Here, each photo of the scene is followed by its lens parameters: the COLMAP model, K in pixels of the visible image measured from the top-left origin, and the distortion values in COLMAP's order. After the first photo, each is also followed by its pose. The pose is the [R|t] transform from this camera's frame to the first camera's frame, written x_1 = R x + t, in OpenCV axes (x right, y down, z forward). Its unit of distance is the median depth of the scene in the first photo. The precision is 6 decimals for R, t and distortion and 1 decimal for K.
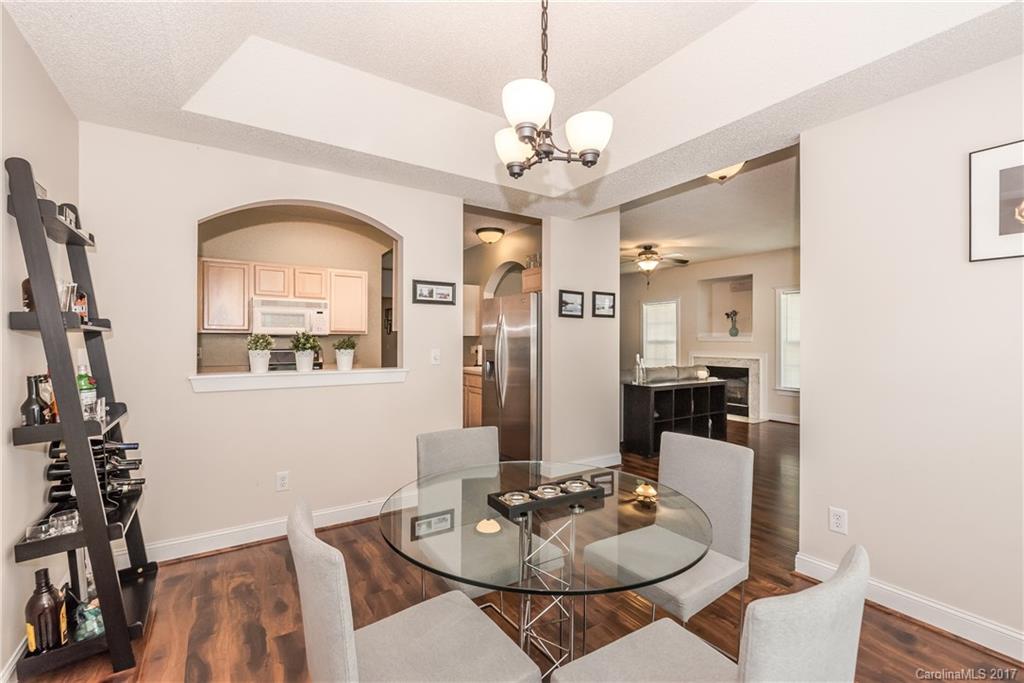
lens RADIAL K [[446.1, 0, 510.9], [0, 446.1, 340.5], [0, 0, 1]] dist [0.004780, -0.001379]
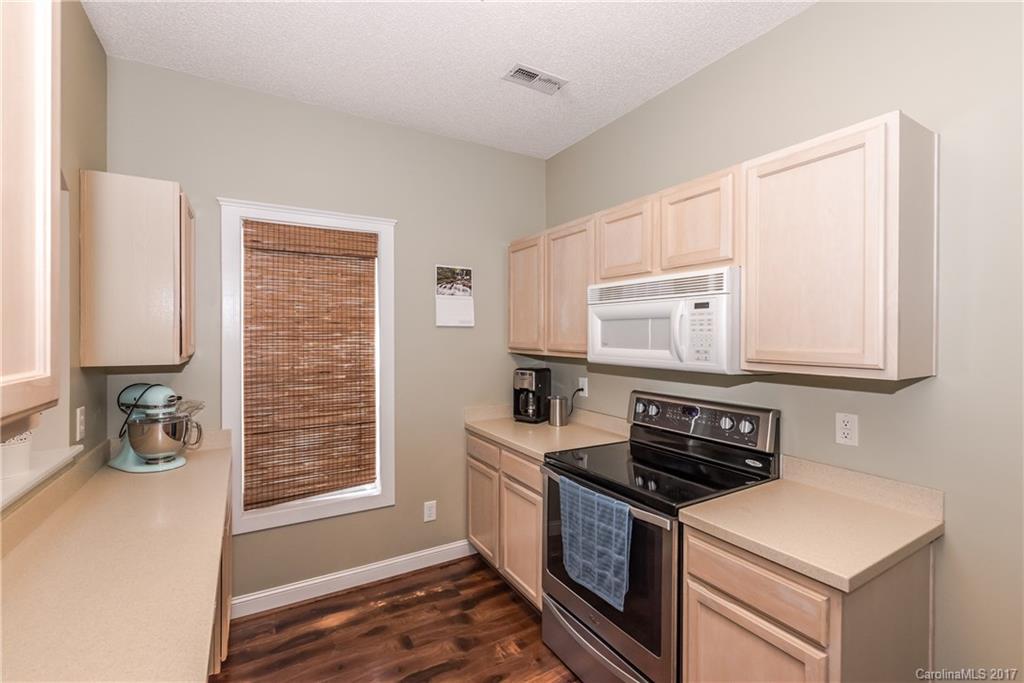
lens RADIAL K [[446.1, 0, 503.7], [0, 446.1, 335.3], [0, 0, 1]] dist [0.004780, -0.001379]
pose [[-0.065582, 0.002826, -0.997843, -0.096907], [-0.000721, 0.999996, 0.002880, -0.049277], [0.997847, 0.000909, -0.065580, 1.046121]]
